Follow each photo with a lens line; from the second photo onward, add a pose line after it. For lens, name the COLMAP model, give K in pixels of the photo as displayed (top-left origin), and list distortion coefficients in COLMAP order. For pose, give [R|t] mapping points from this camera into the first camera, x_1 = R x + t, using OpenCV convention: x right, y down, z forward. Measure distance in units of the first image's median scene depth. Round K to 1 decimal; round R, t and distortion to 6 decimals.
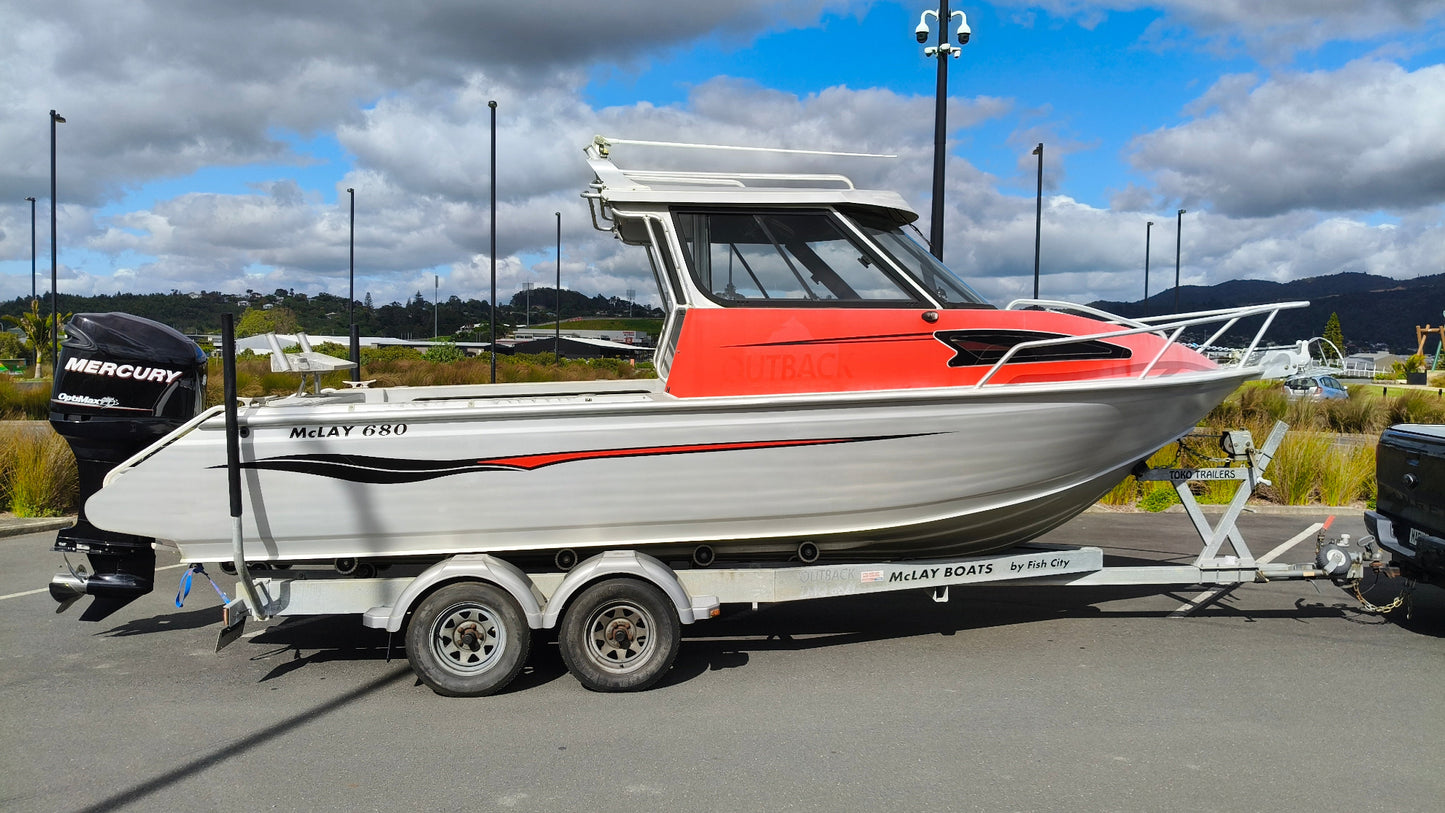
lens RADIAL K [[1096.9, 0, 724.9], [0, 1096.9, 406.7], [0, 0, 1]] dist [0.005886, 0.050438]
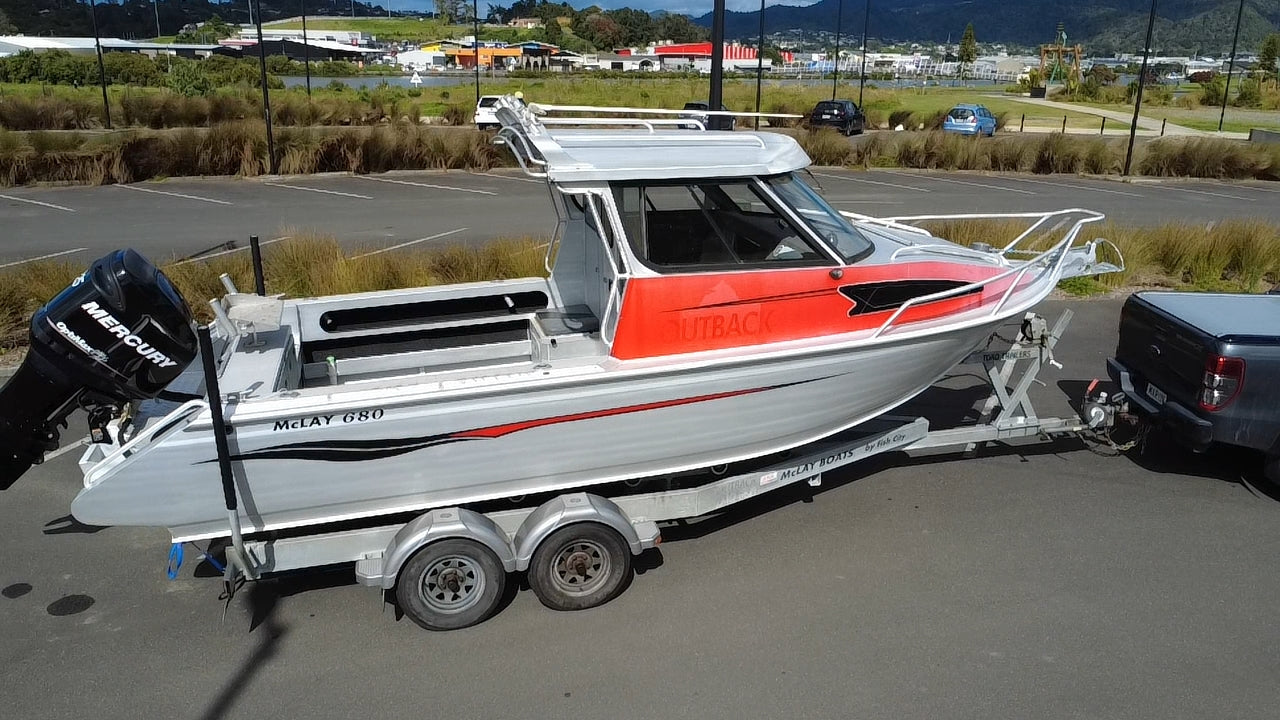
lens RADIAL K [[971.7, 0, 629.0], [0, 971.7, 353.5], [0, 0, 1]] dist [0.005886, 0.050438]
pose [[0.982108, -0.048333, 0.182008, -0.211843], [-0.001242, 0.964818, 0.262914, -0.269460], [-0.188312, -0.258436, 0.947496, 0.065524]]
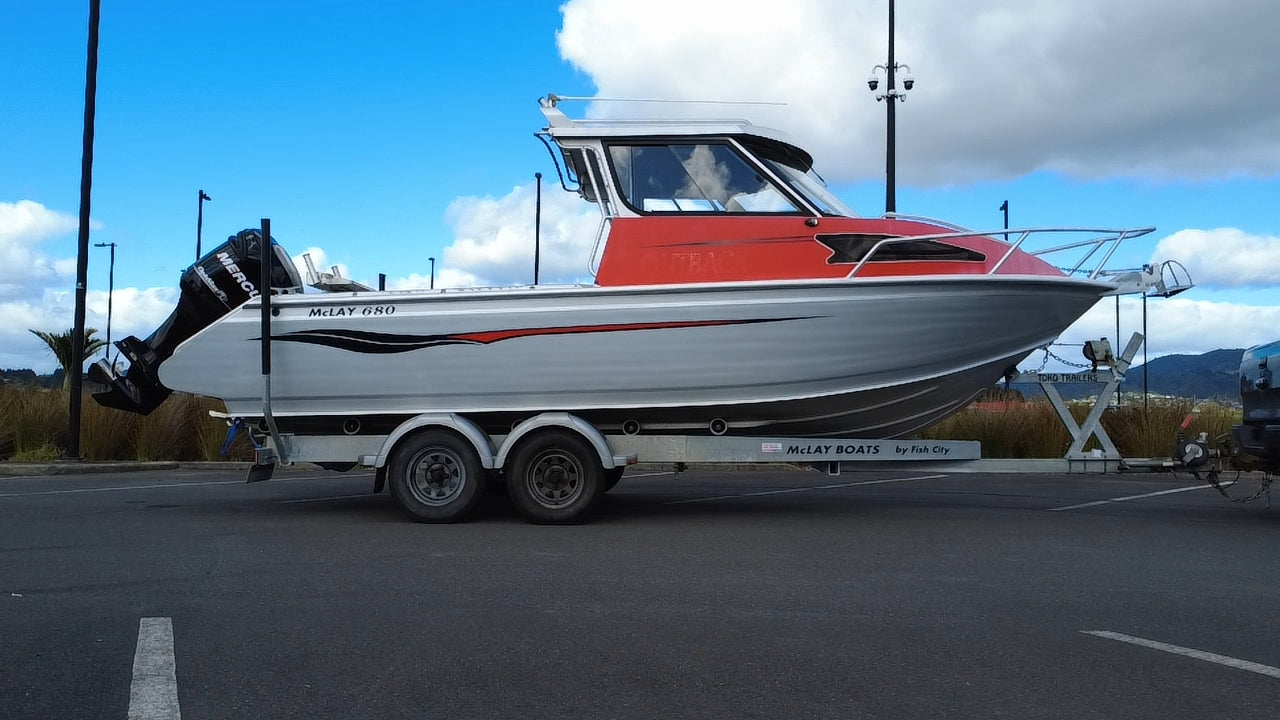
lens RADIAL K [[971.7, 0, 646.5], [0, 971.7, 380.2], [0, 0, 1]] dist [0.005886, 0.050438]
pose [[0.992922, 0.000936, -0.118767, 0.131541], [-0.012425, 0.995300, -0.096036, 0.196042], [0.118119, 0.096832, 0.988267, -0.083248]]
